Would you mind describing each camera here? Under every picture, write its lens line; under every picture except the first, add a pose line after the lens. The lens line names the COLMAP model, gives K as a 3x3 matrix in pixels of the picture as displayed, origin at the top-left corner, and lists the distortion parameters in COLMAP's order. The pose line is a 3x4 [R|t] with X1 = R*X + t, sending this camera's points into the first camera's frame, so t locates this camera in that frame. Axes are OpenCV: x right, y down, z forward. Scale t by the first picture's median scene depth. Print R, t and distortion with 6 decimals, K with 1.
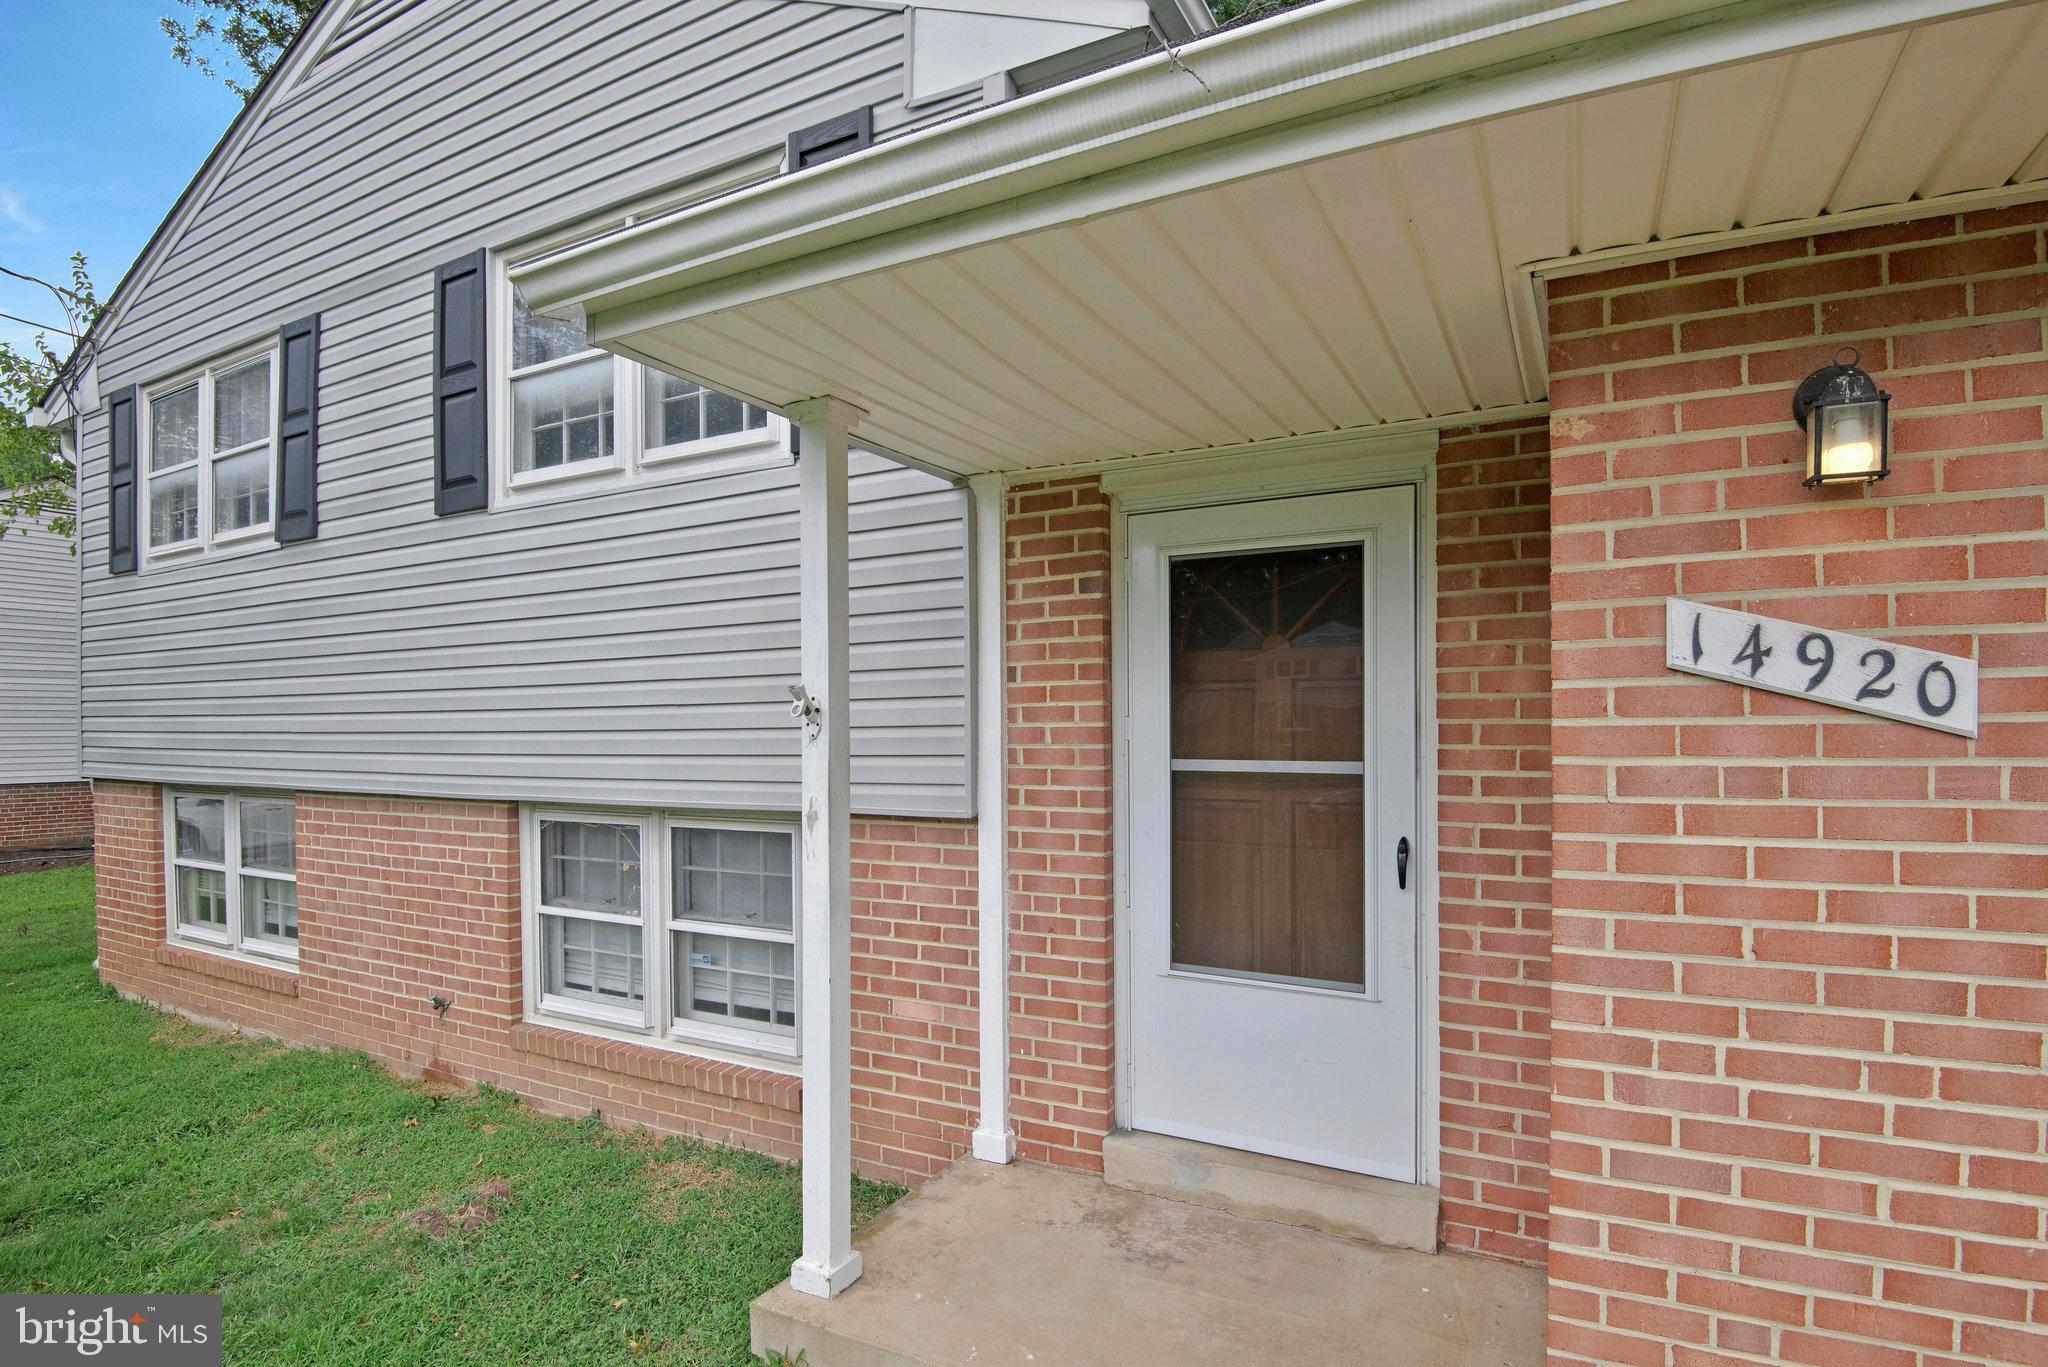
lens RADIAL K [[1035.1, 0, 1038.3], [0, 1035.1, 704.4], [0, 0, 1]] dist [0.000057, -0.033004]
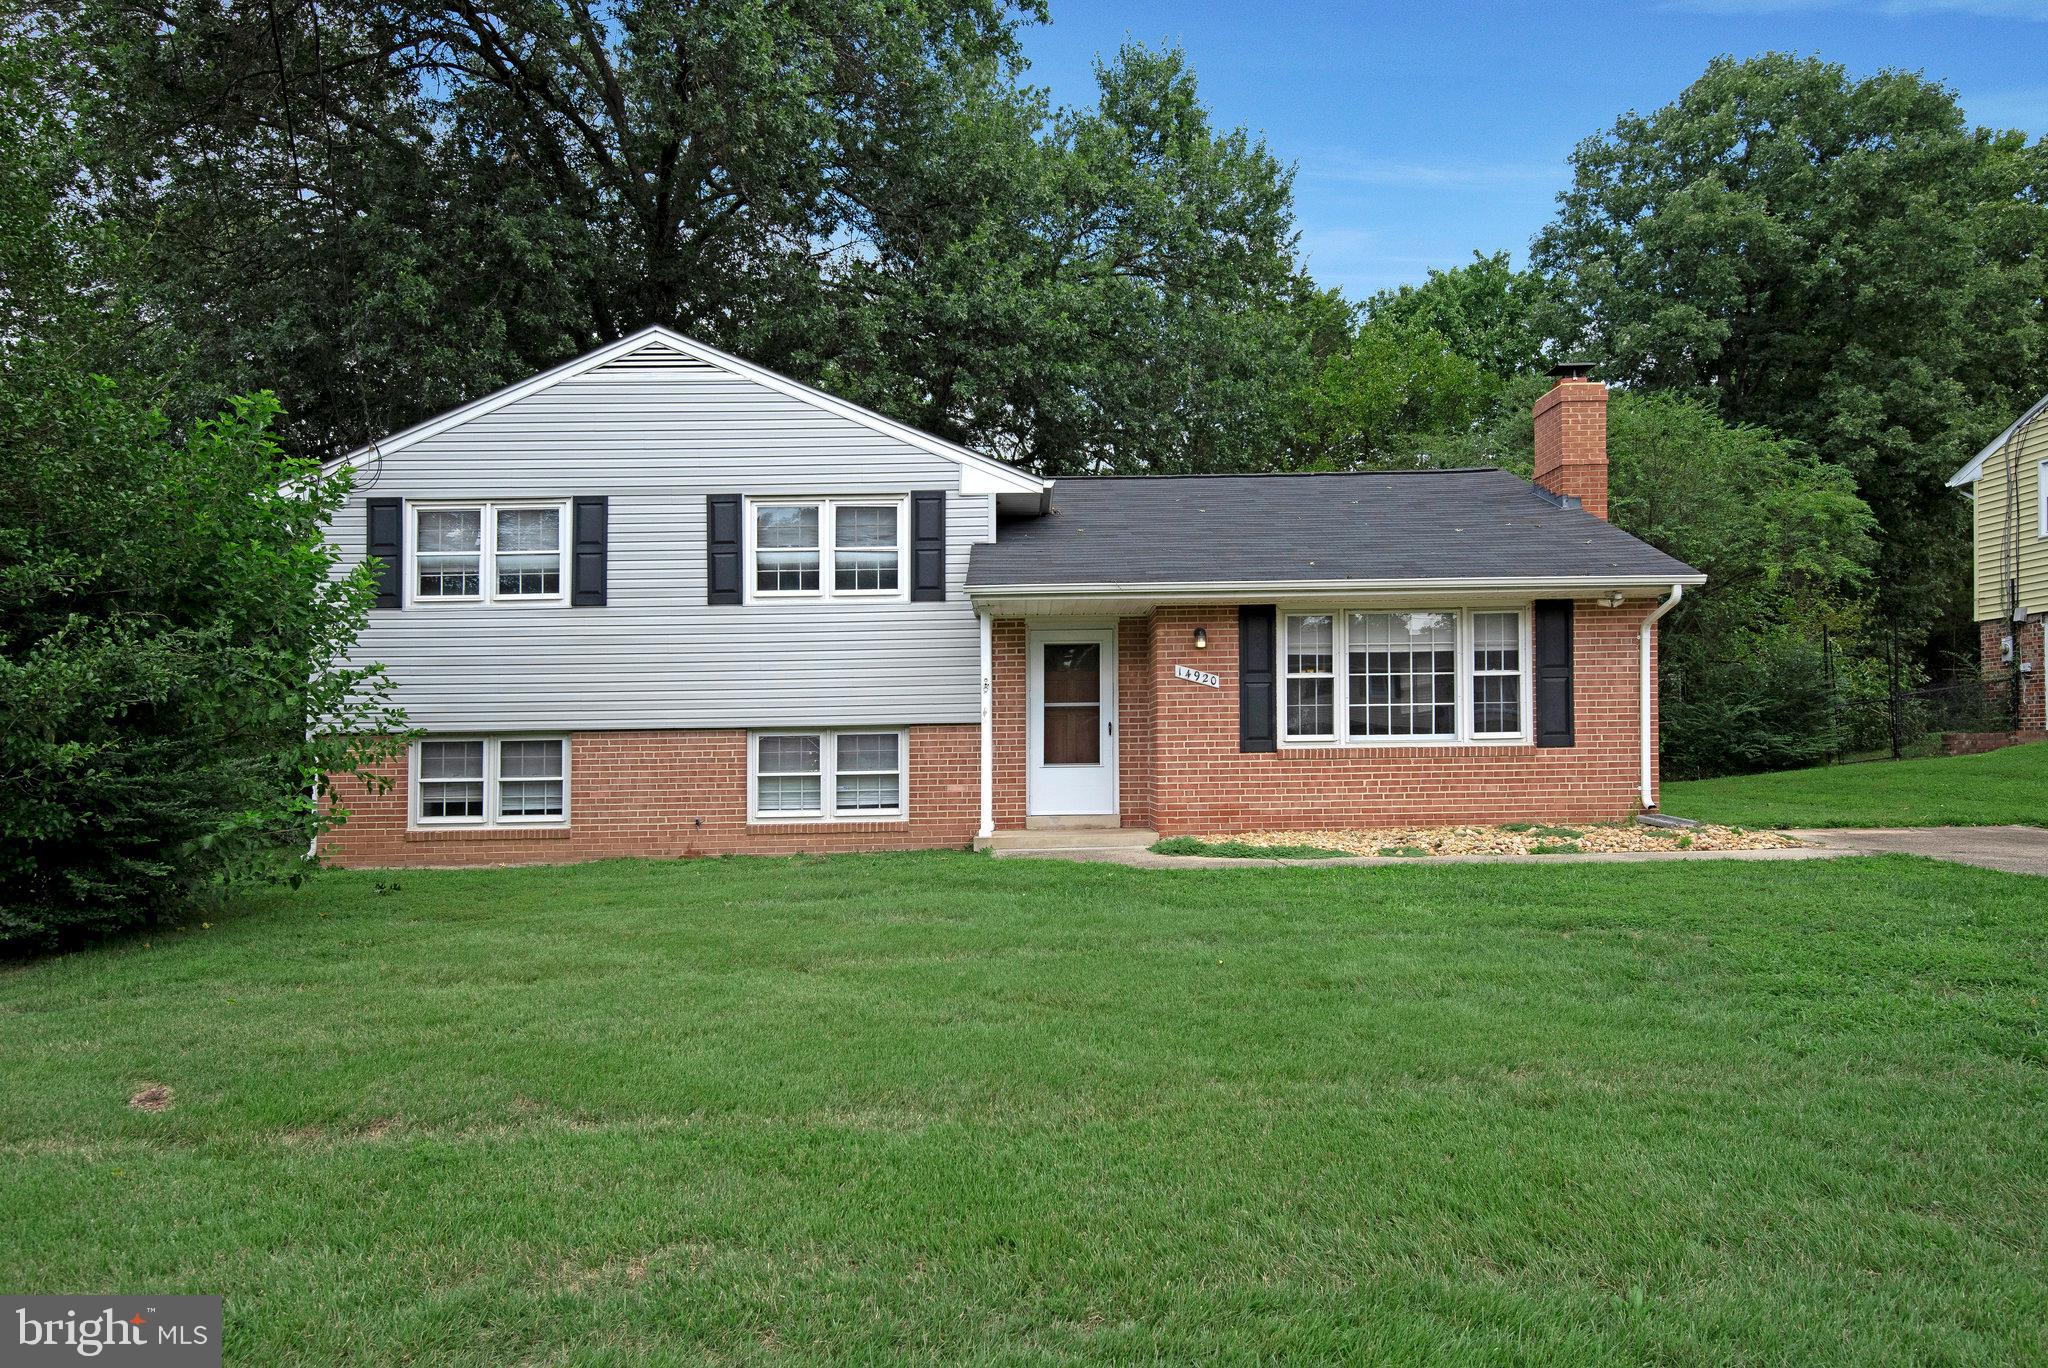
lens RADIAL K [[1320.4, 0, 1024.0], [0, 1320.4, 684.0], [0, 0, 1]] dist [-0.004122, -0.000713]
pose [[0.878017, 0.021696, 0.478138, -1.774756], [-0.000385, 0.999004, -0.044623, 0.162122], [-0.478630, 0.038995, 0.877150, -2.456097]]
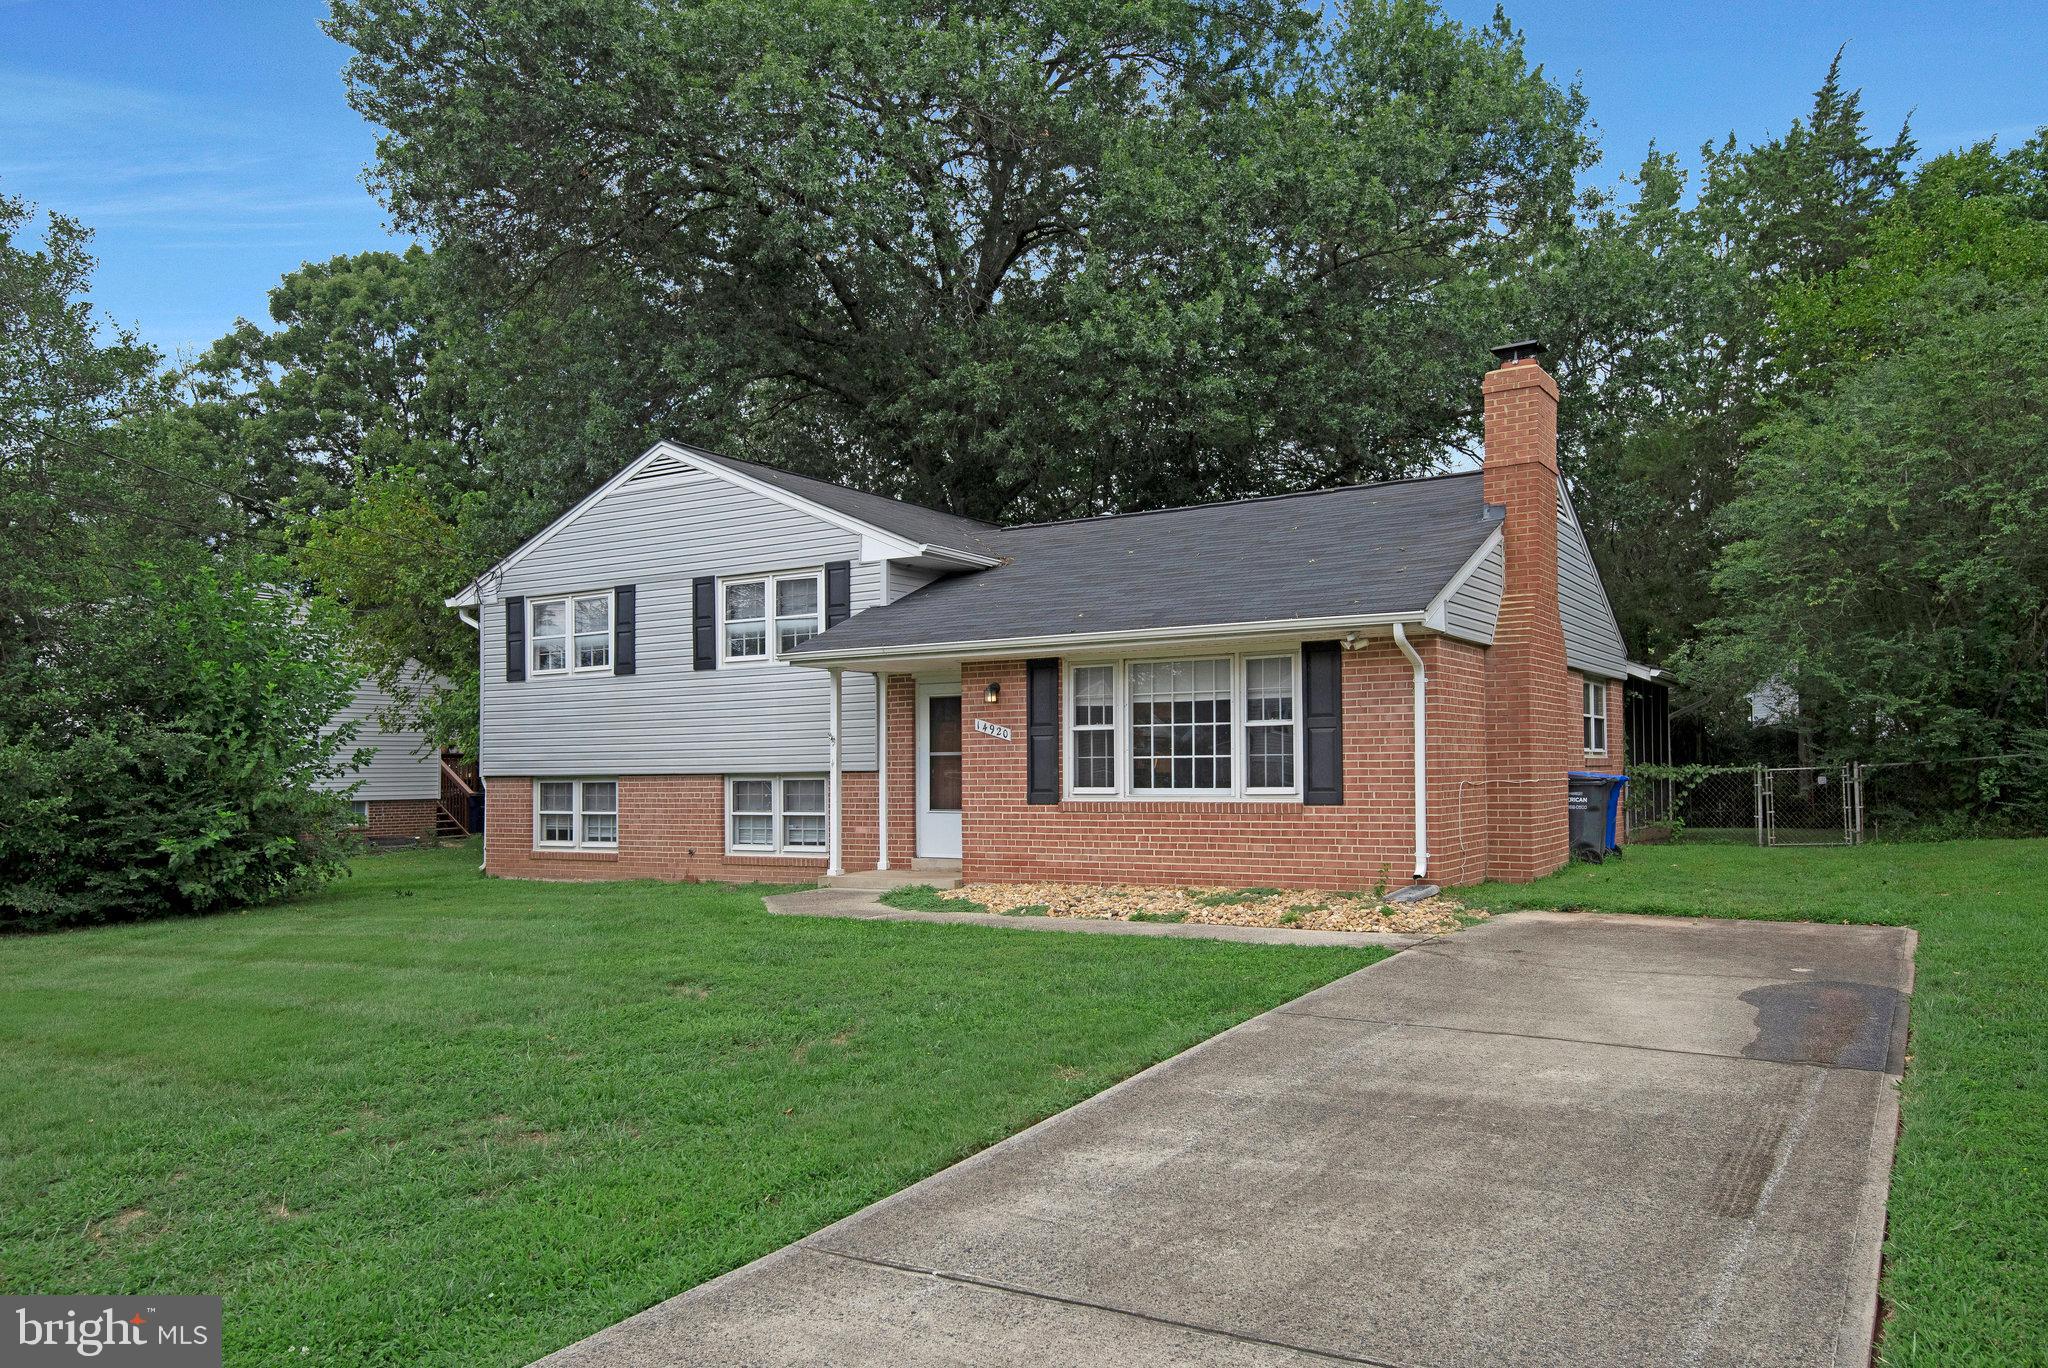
lens RADIAL K [[1454.5, 0, 1024.0], [0, 1454.5, 684.0], [0, 0, 1]] dist [0.004157, 0.000603]
pose [[0.997539, -0.005240, -0.069912, 0.721533], [0.002218, 0.999062, -0.043236, 0.030122], [0.070073, 0.042975, 0.996616, -3.600899]]
